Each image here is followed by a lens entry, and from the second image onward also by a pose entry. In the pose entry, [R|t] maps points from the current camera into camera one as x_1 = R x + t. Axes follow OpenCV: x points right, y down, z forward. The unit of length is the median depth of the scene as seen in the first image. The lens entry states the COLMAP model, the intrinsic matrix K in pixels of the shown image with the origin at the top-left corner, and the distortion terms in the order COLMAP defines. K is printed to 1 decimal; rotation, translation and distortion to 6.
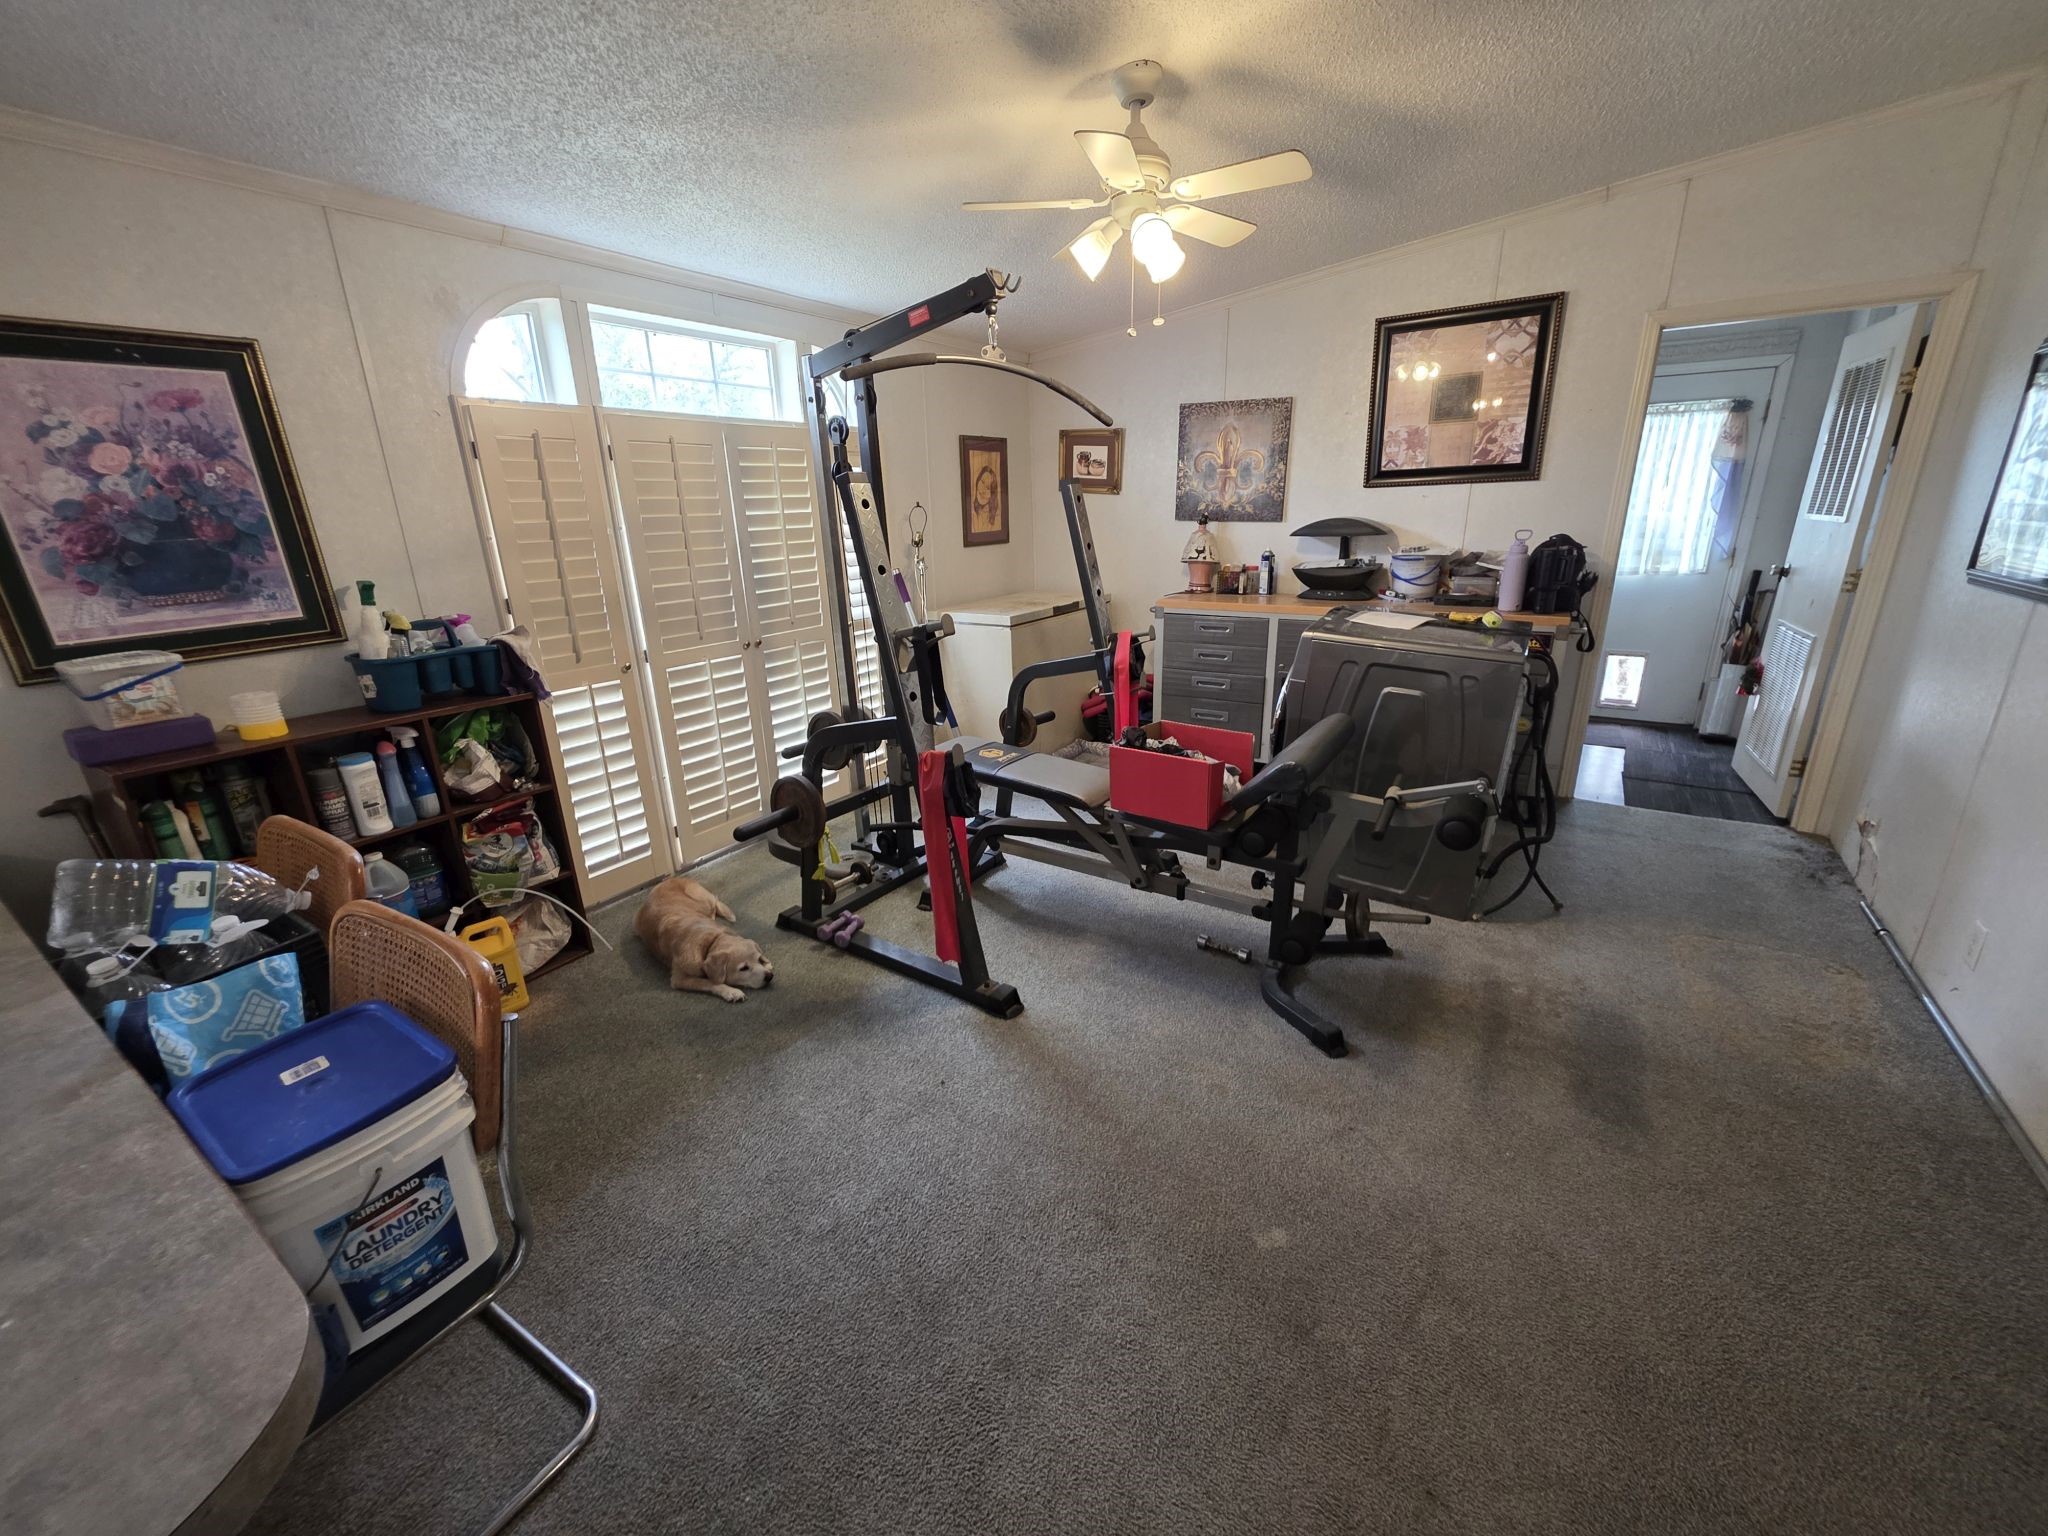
lens RADIAL K [[820.2, 0, 1032.1], [0, 820.2, 770.2], [0, 0, 1]] dist [0.002913, -0.000341]
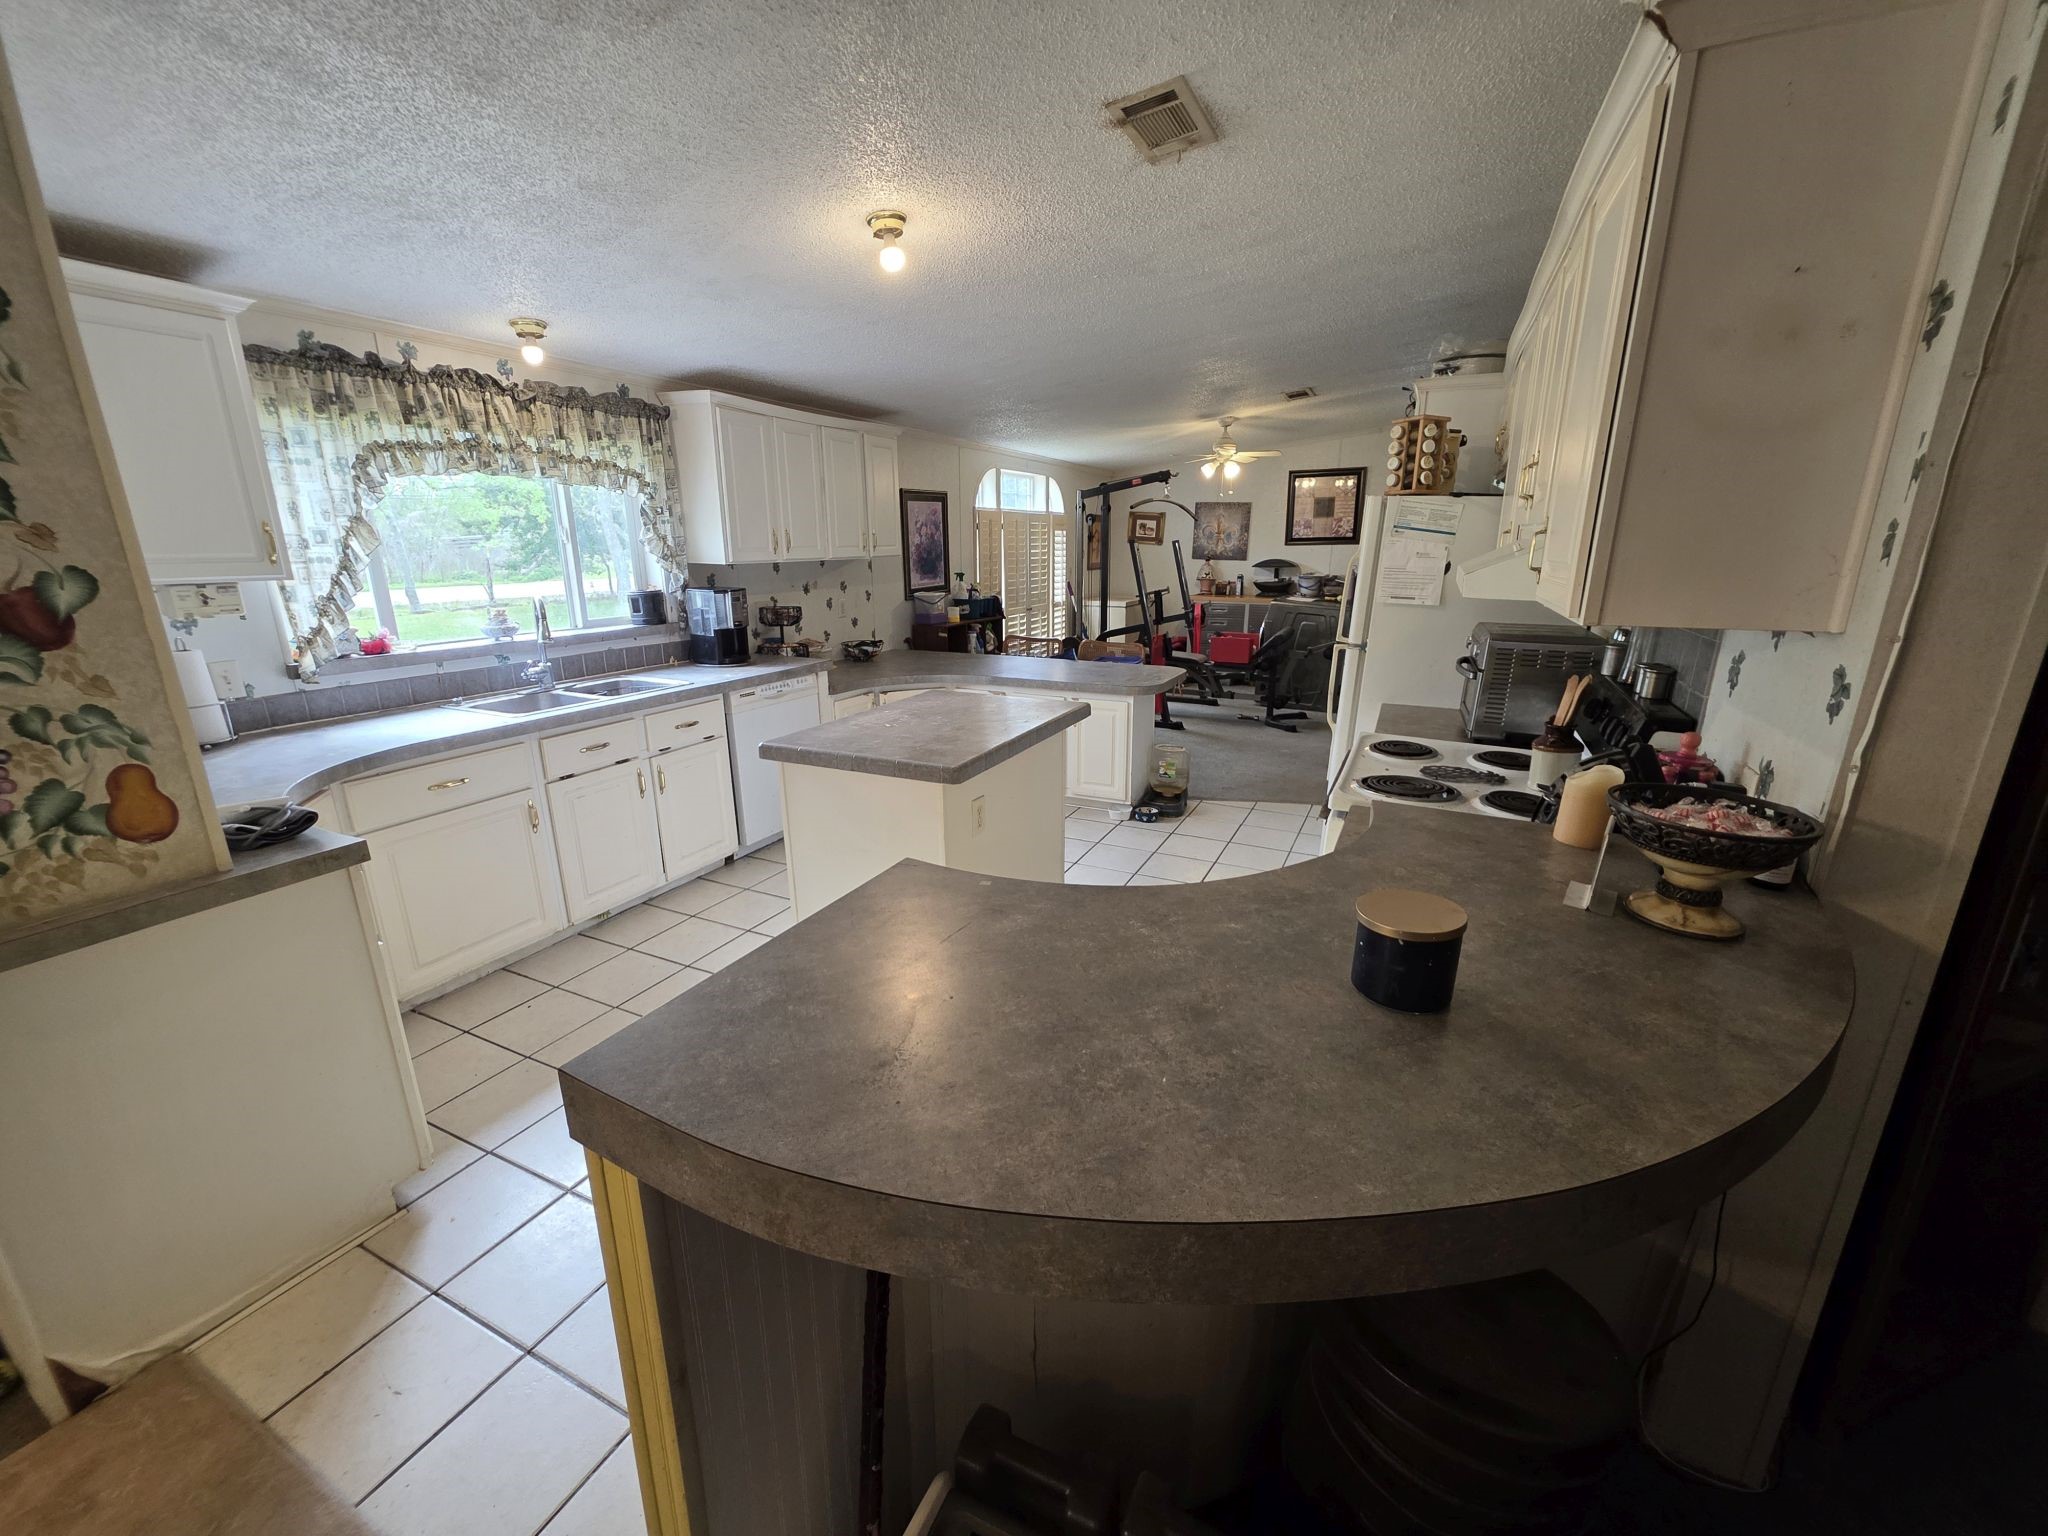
lens RADIAL K [[820.2, 0, 1027.7], [0, 820.2, 764.8], [0, 0, 1]] dist [0.002913, -0.000341]
pose [[0.992717, -0.009155, 0.120118, -0.804026], [0.015423, 0.998562, -0.051352, 0.501612], [-0.119476, 0.052831, 0.991431, -1.552551]]
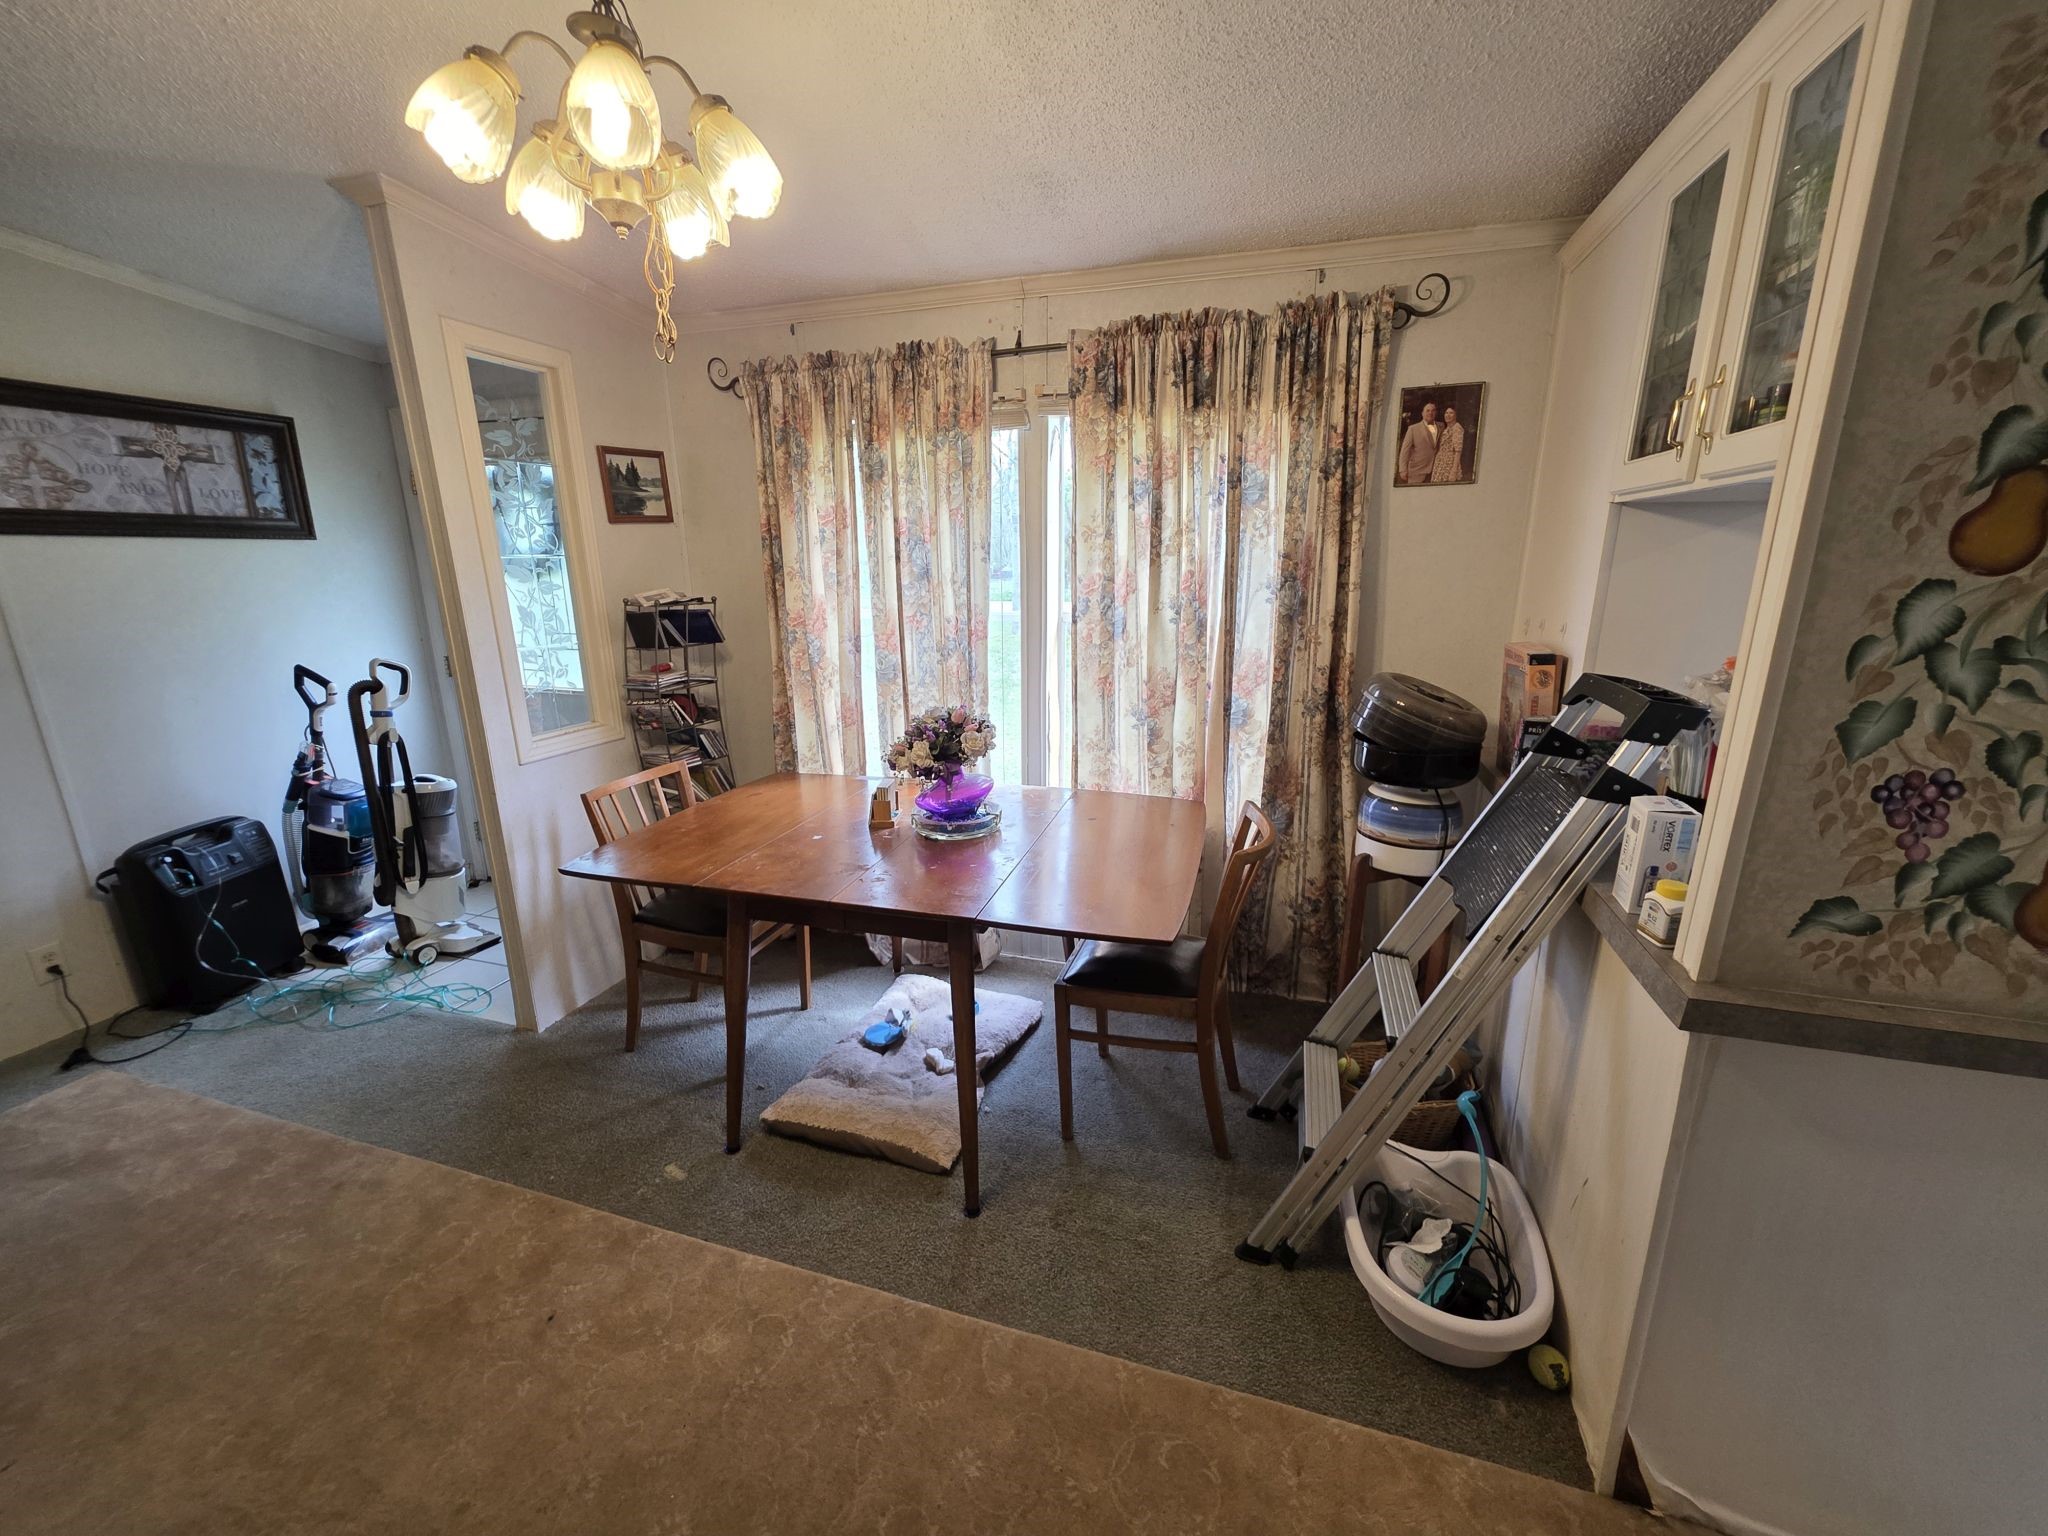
lens RADIAL K [[820.2, 0, 1033.1], [0, 820.2, 769.8], [0, 0, 1]] dist [0.002913, -0.000341]
pose [[0.266853, 0.265361, -0.926484, -1.137861], [-0.301452, 0.936089, 0.181285, 0.510034], [0.915377, 0.230914, 0.329792, -1.479699]]
